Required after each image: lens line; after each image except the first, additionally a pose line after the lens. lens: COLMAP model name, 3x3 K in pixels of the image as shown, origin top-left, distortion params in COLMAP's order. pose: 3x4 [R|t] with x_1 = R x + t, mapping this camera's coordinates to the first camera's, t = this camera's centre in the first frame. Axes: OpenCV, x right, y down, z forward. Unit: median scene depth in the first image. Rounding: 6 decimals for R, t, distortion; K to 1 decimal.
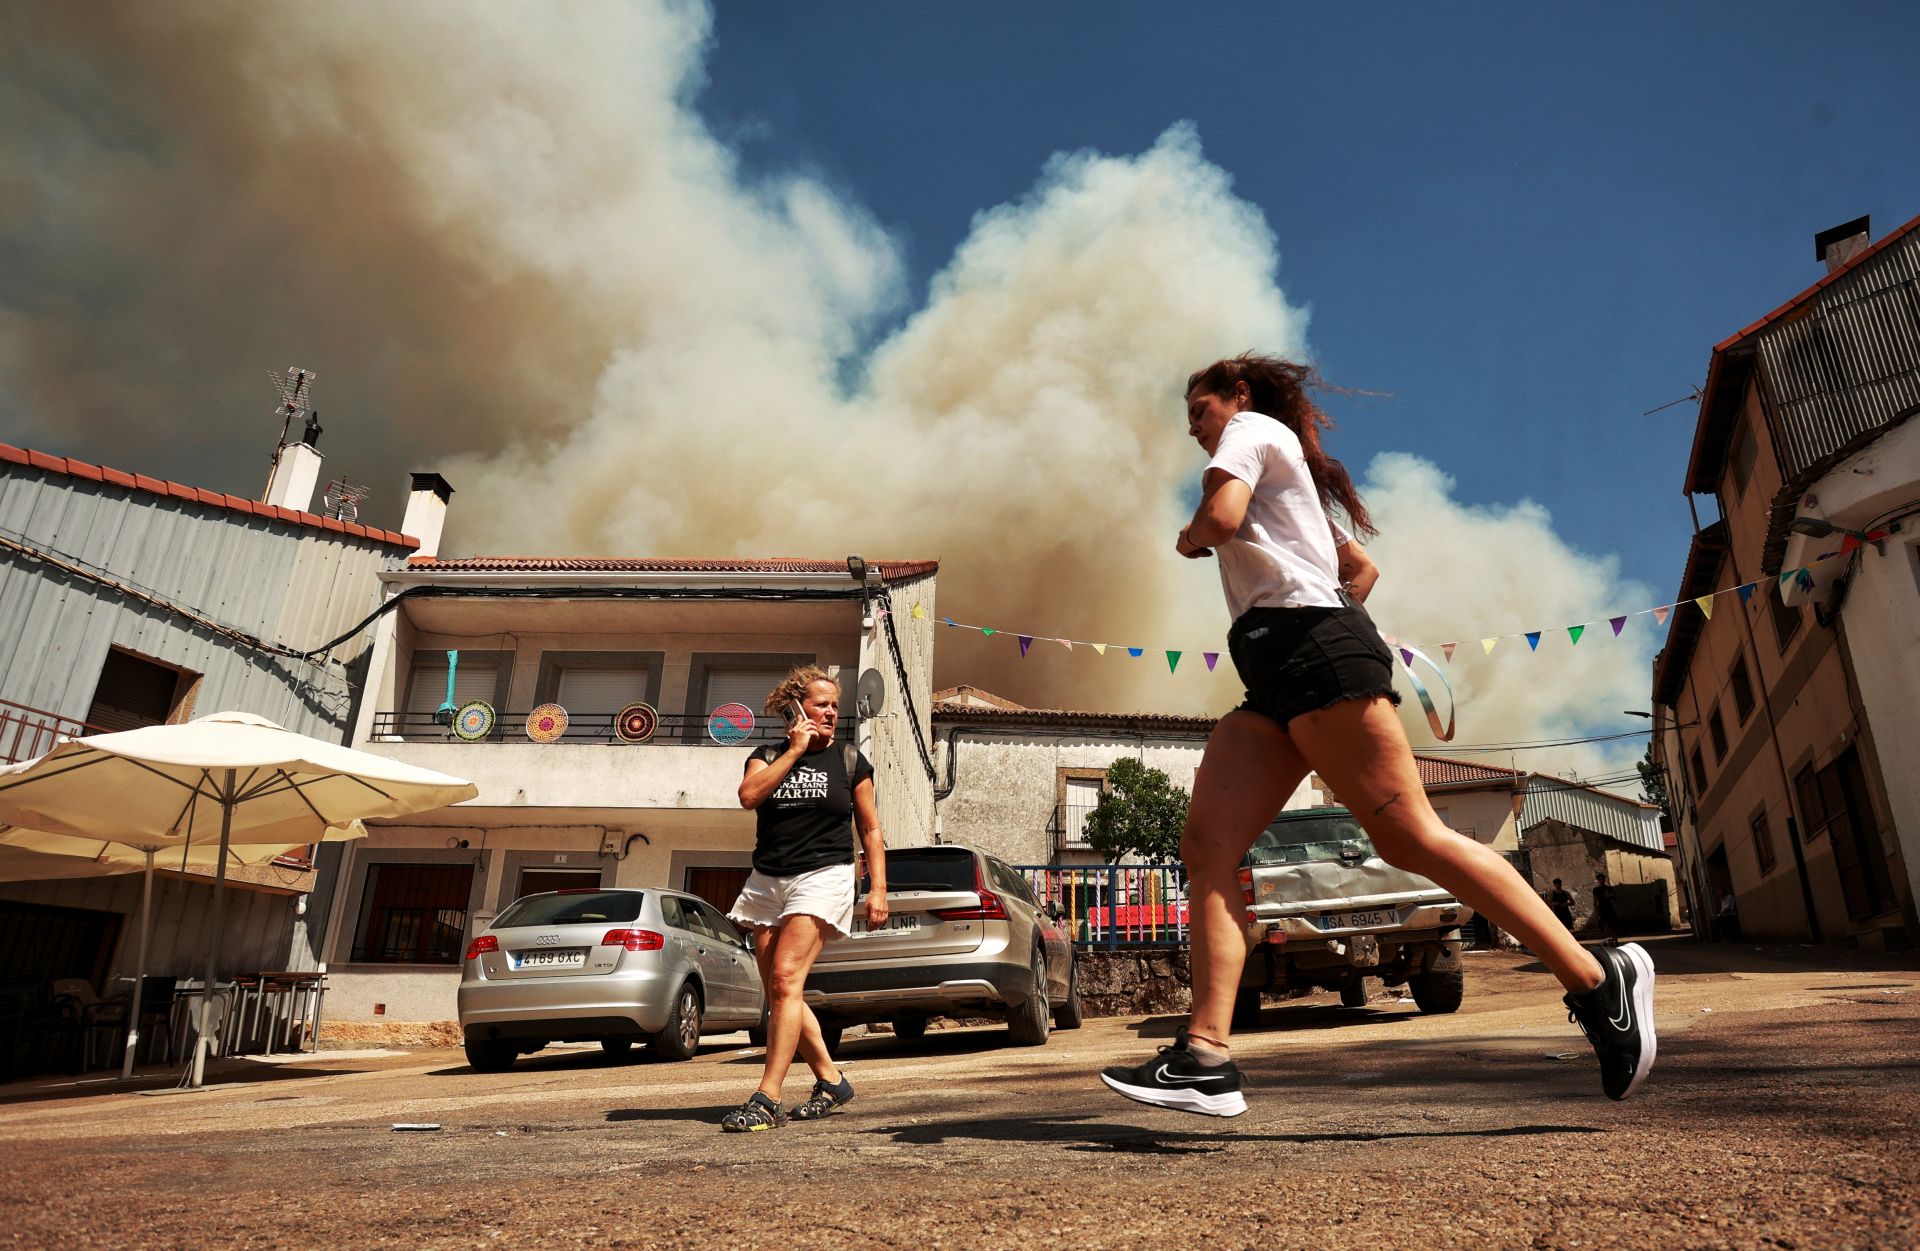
lens RADIAL K [[1024.4, 0, 1028.2], [0, 1024.4, 699.5], [0, 0, 1]] dist [-0.083659, 0.043731]
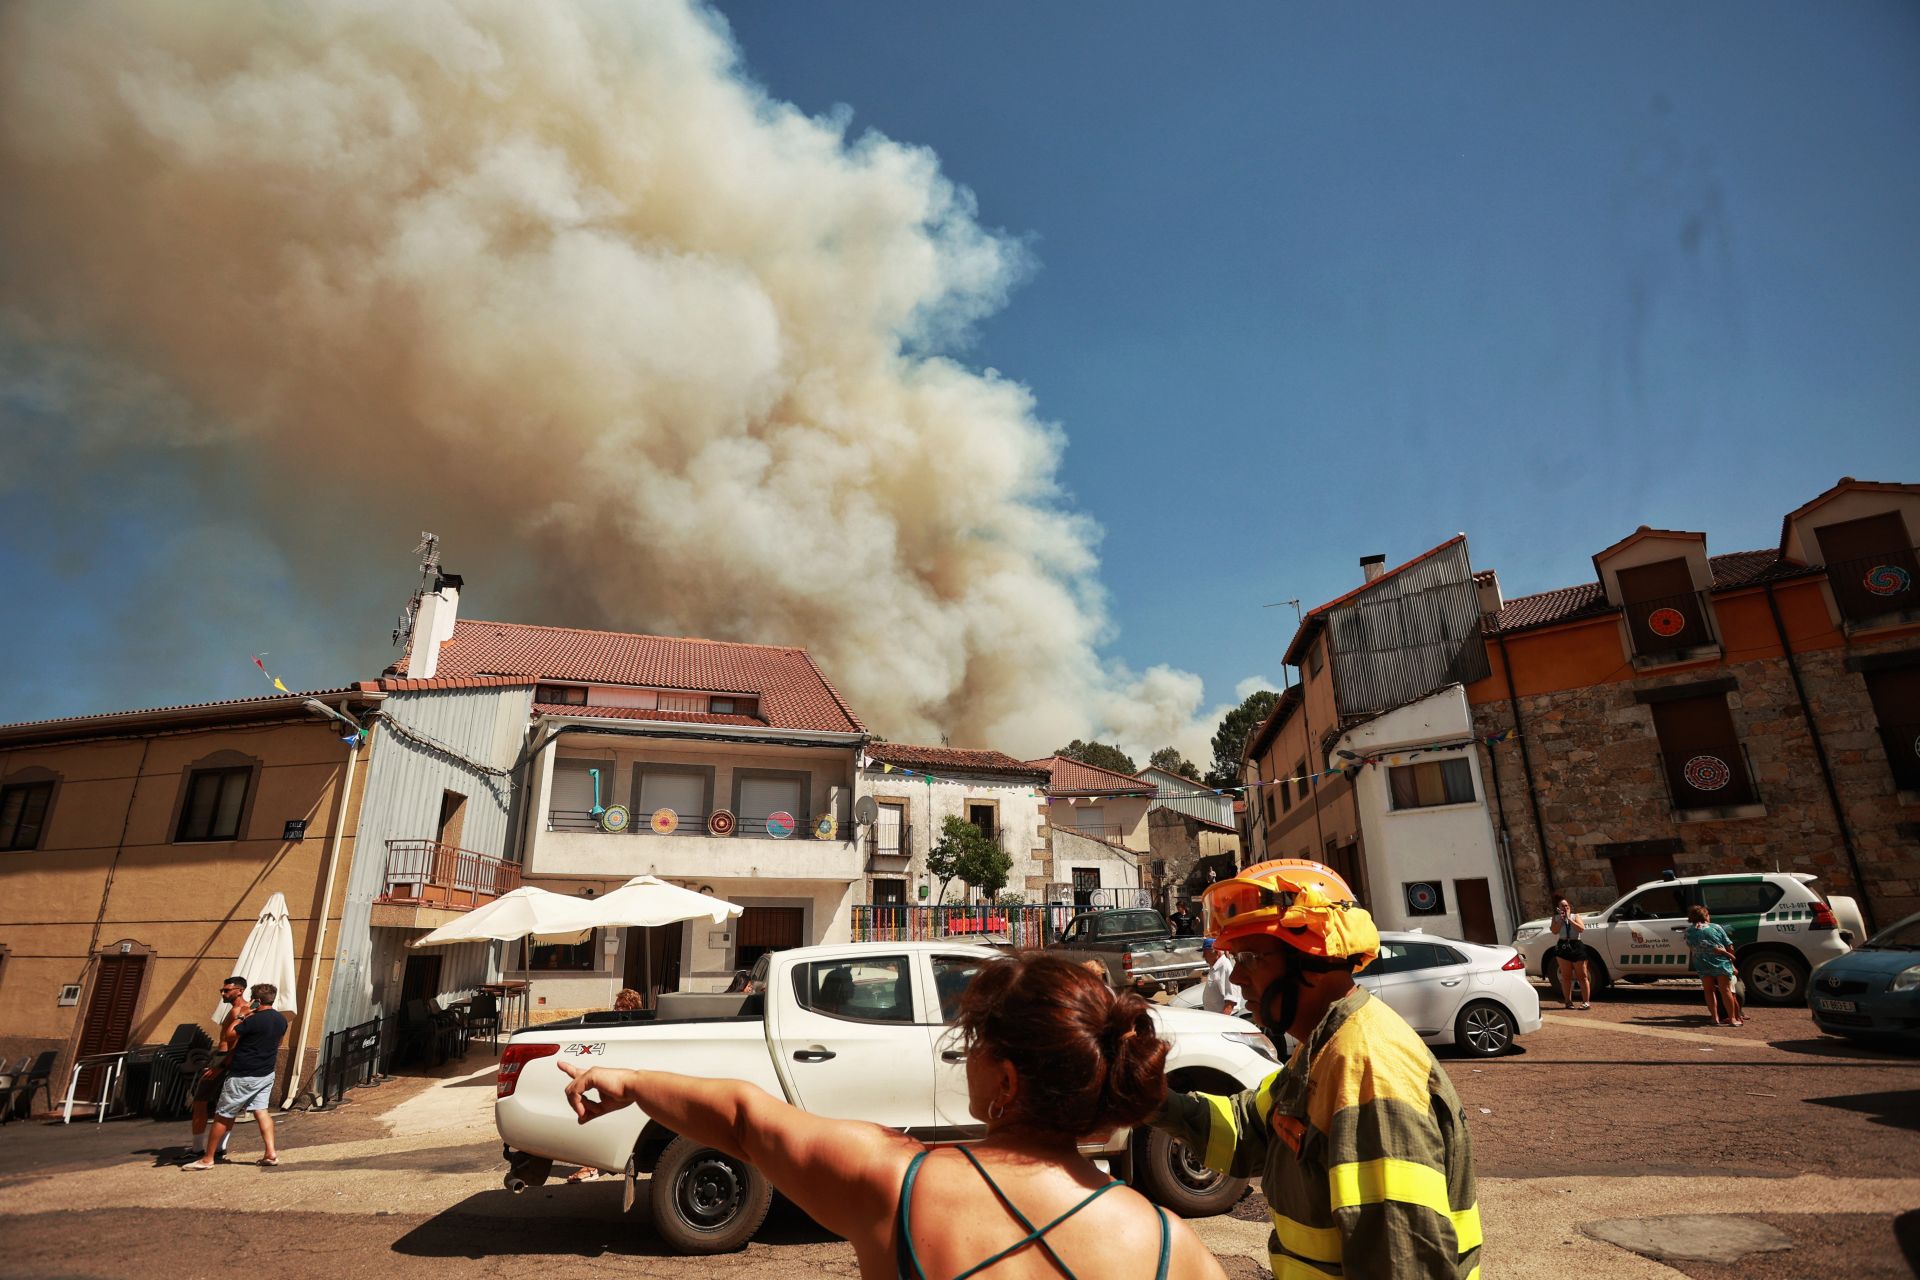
lens RADIAL K [[927.8, 0, 934.8], [0, 927.8, 641.2], [0, 0, 1]] dist [-0.076915, 0.033214]
pose [[0.963747, 0.072911, 0.256662, -0.445583], [-0.074081, 0.997239, -0.005120, -0.278836], [-0.256327, -0.014080, 0.966488, -0.509172]]
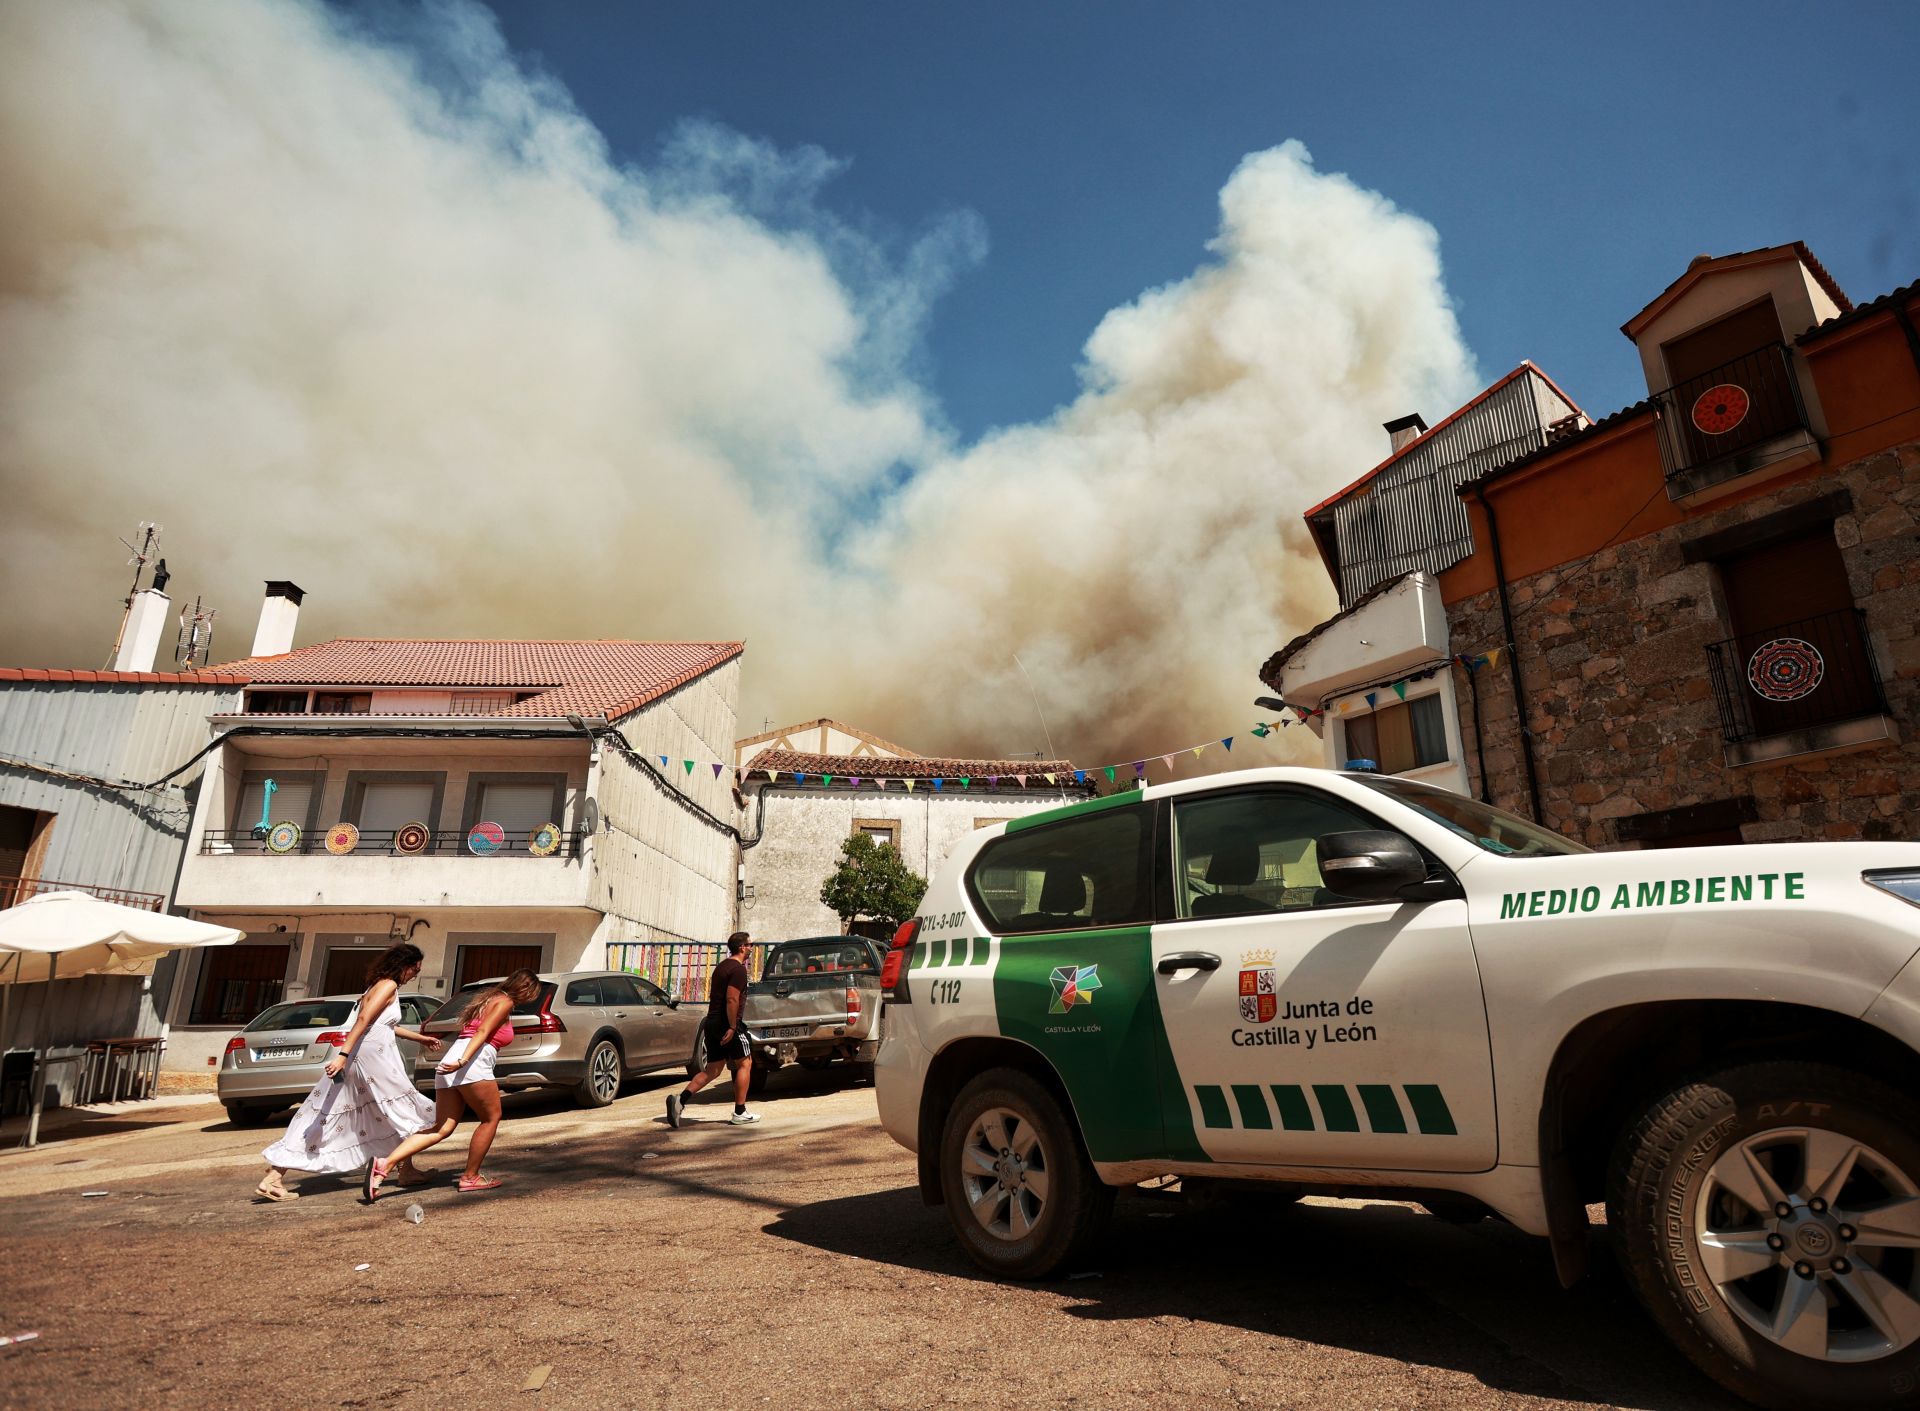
lens RADIAL K [[1036.7, 0, 1030.5], [0, 1036.7, 697.8], [0, 0, 1]] dist [-0.074440, 0.034134]
pose [[0.999262, -0.003507, 0.038261, 0.344934], [0.002670, 0.999756, 0.021919, -0.177142], [-0.038328, -0.021801, 0.999027, -0.310516]]
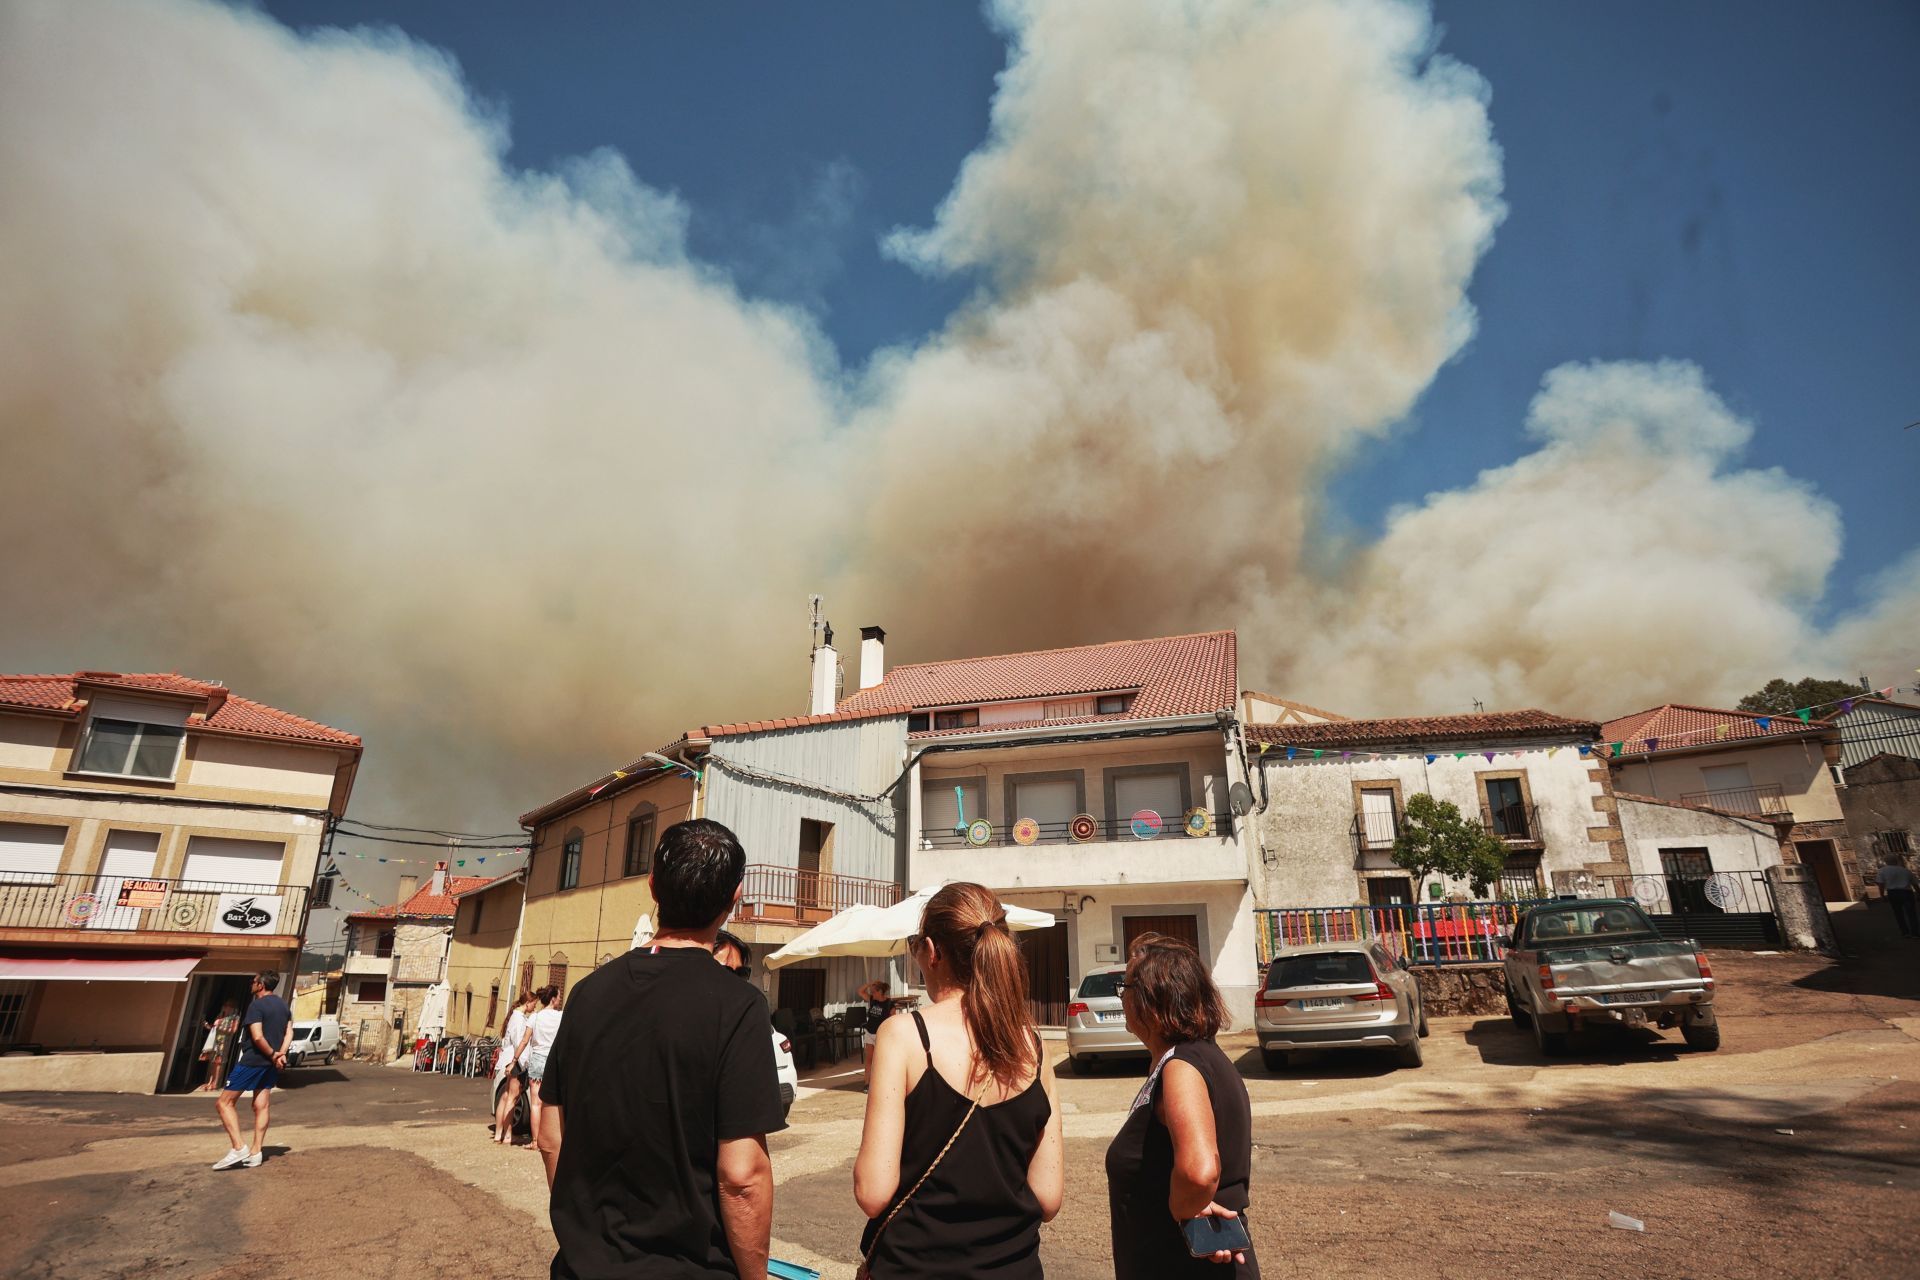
lens RADIAL K [[927.8, 0, 934.8], [0, 927.8, 641.2], [0, 0, 1]] dist [-0.076915, 0.033214]
pose [[0.931490, -0.122446, -0.342540, -0.079580], [0.117586, 0.992446, -0.035006, -0.228387], [0.344239, -0.007670, 0.938851, -0.380723]]
